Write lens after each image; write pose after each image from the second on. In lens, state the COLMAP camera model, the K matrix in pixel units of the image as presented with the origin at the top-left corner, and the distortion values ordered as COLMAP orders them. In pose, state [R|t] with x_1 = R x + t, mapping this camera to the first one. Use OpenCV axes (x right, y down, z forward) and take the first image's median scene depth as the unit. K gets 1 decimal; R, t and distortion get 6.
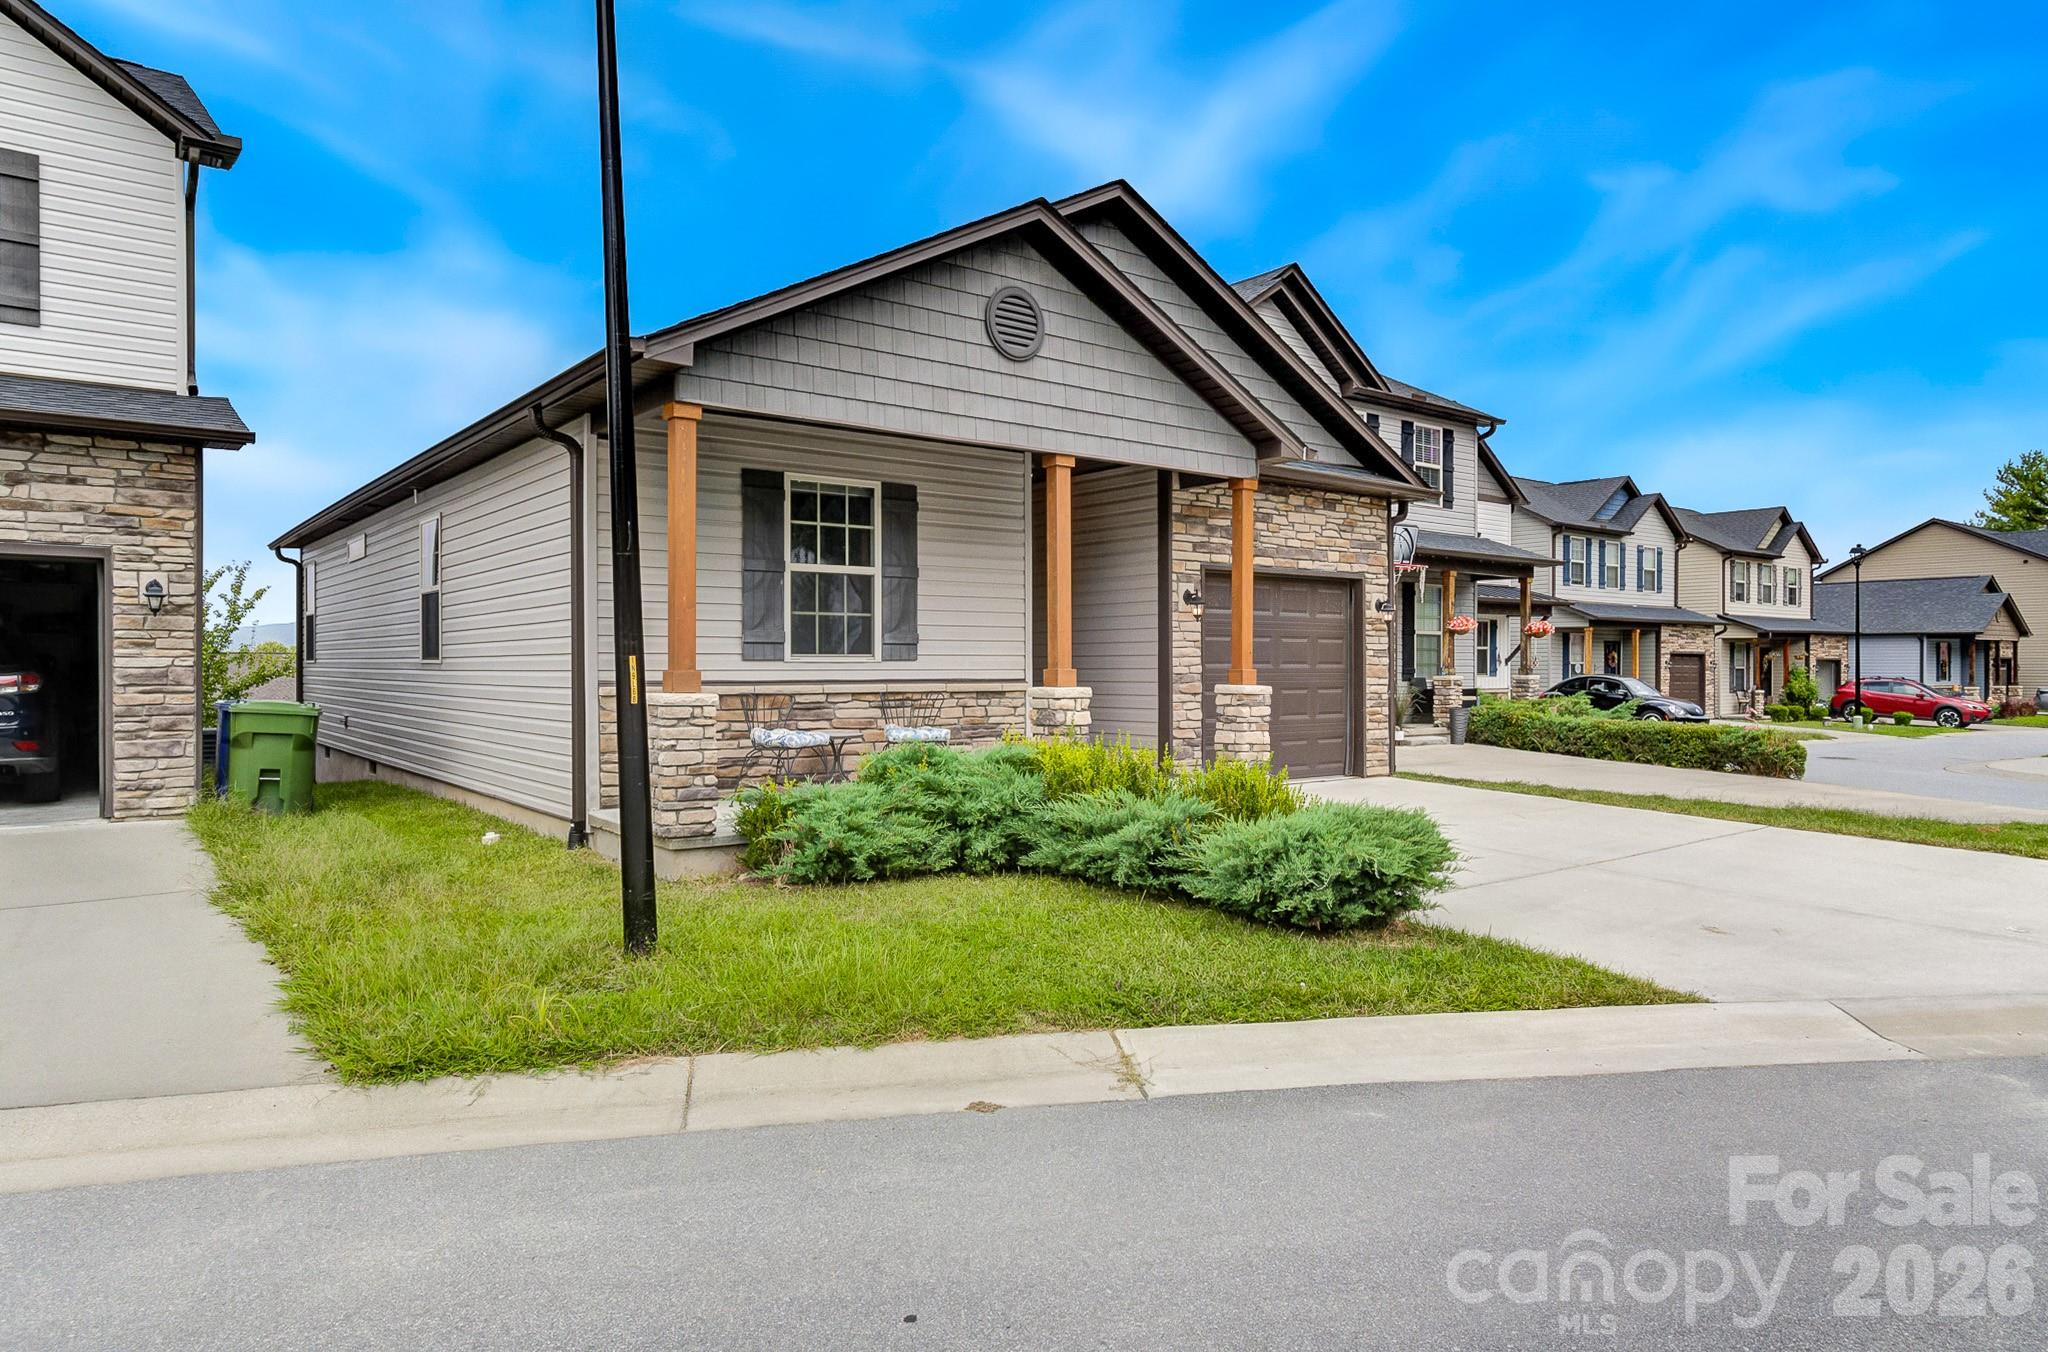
lens RADIAL K [[1241.4, 0, 1024.0], [0, 1241.4, 676.0], [0, 0, 1]] dist [0.000664, -0.000315]
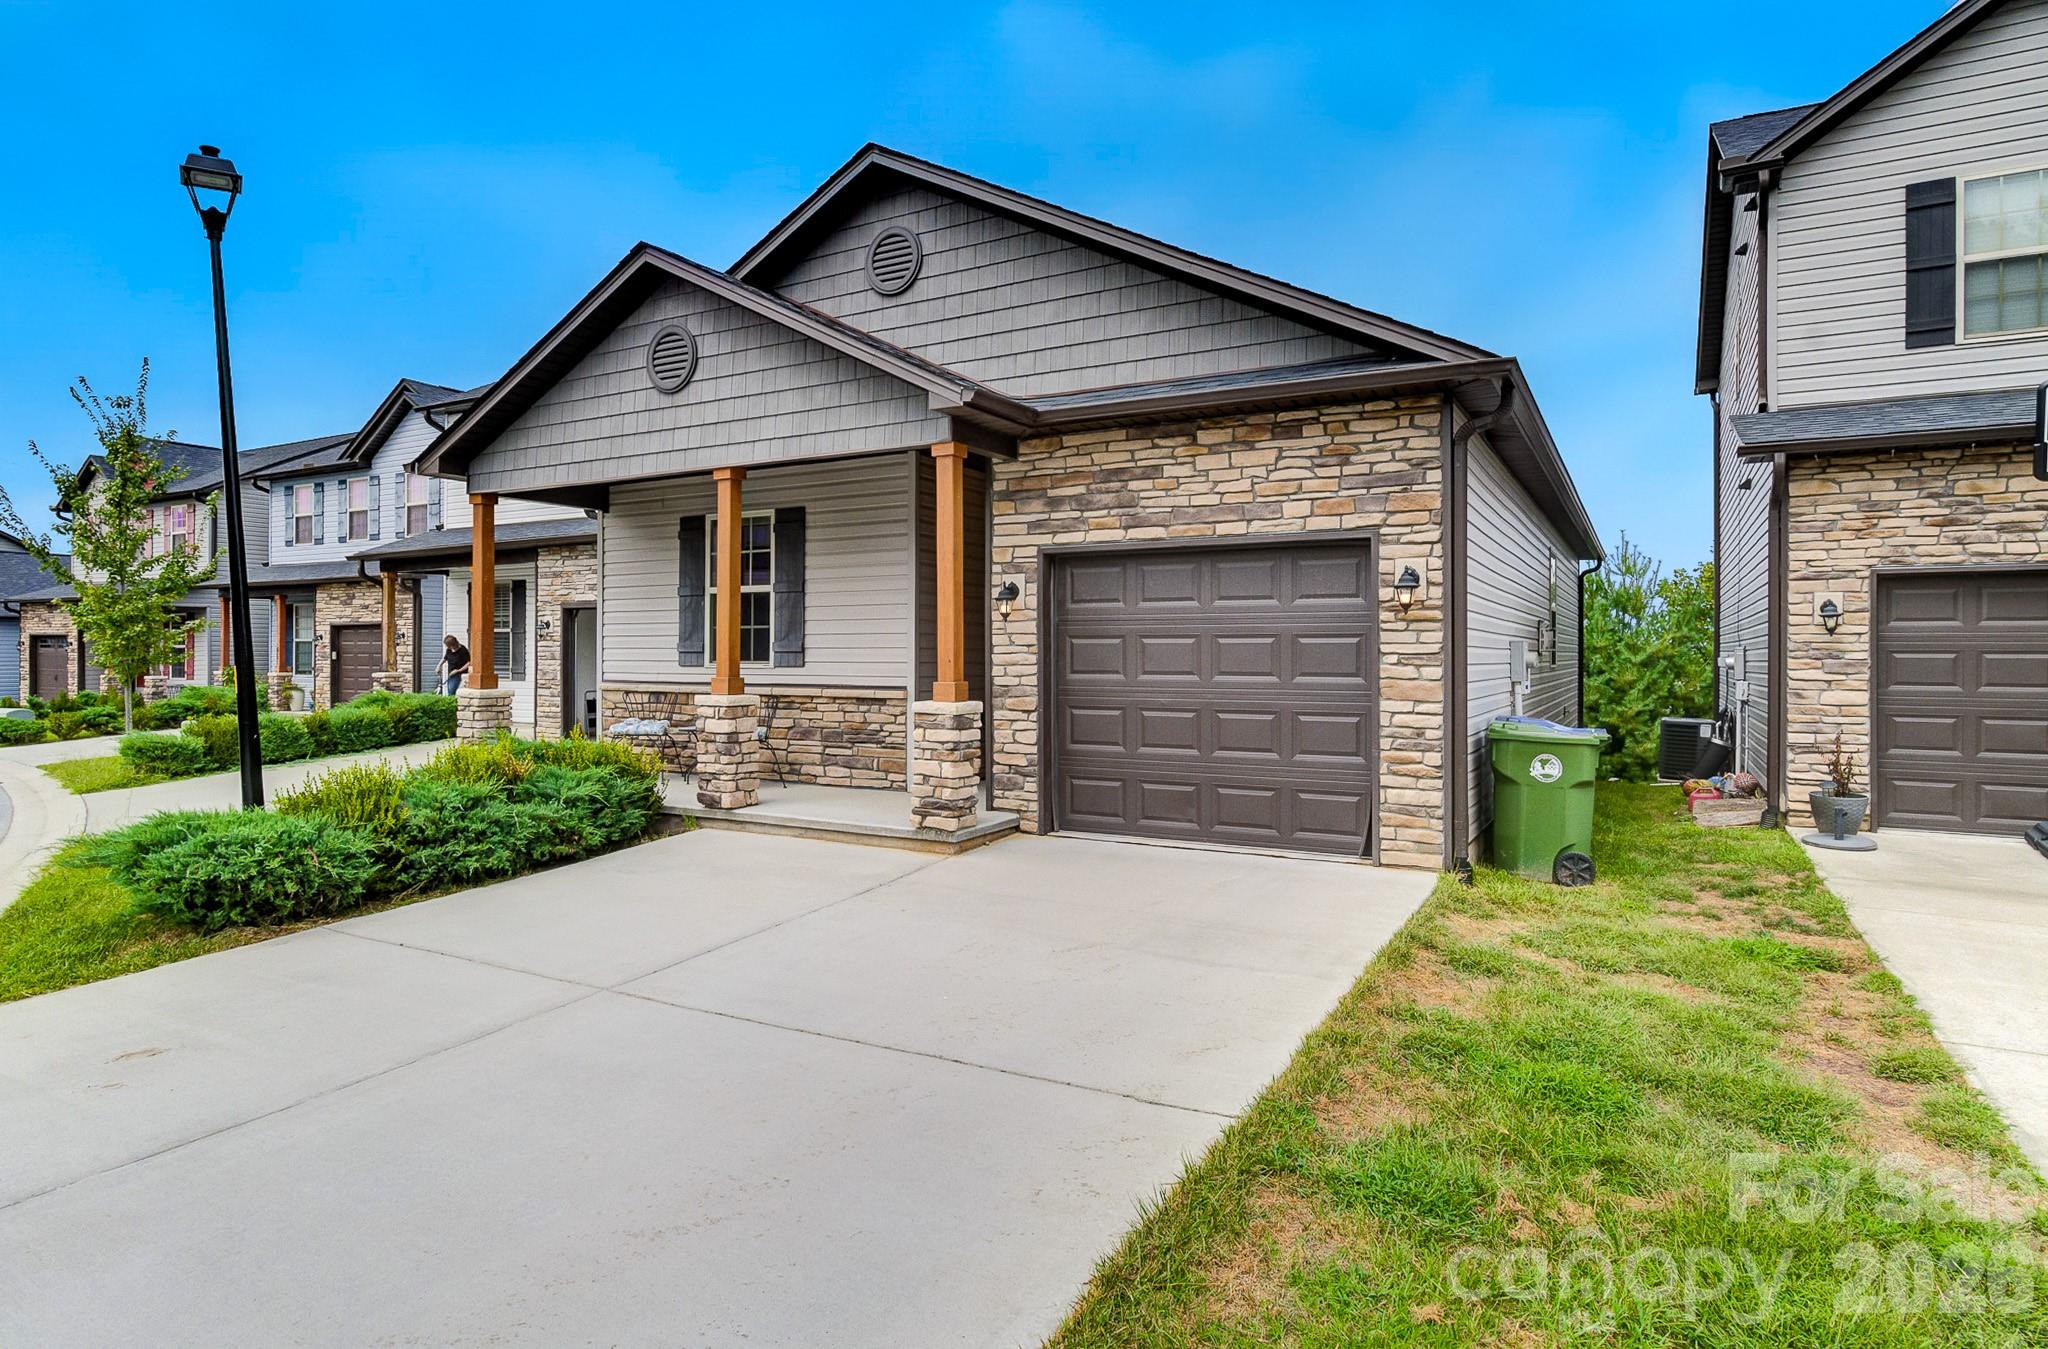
lens RADIAL K [[1125.4, 0, 1024.0], [0, 1125.4, 653.8], [0, 0, 1]] dist [-0.000566, 0.000112]
pose [[0.391113, 0.000730, -0.920342, 0.845447], [-0.008857, 0.999956, -0.002971, -0.021428], [0.920300, 0.009313, 0.391103, 0.746732]]
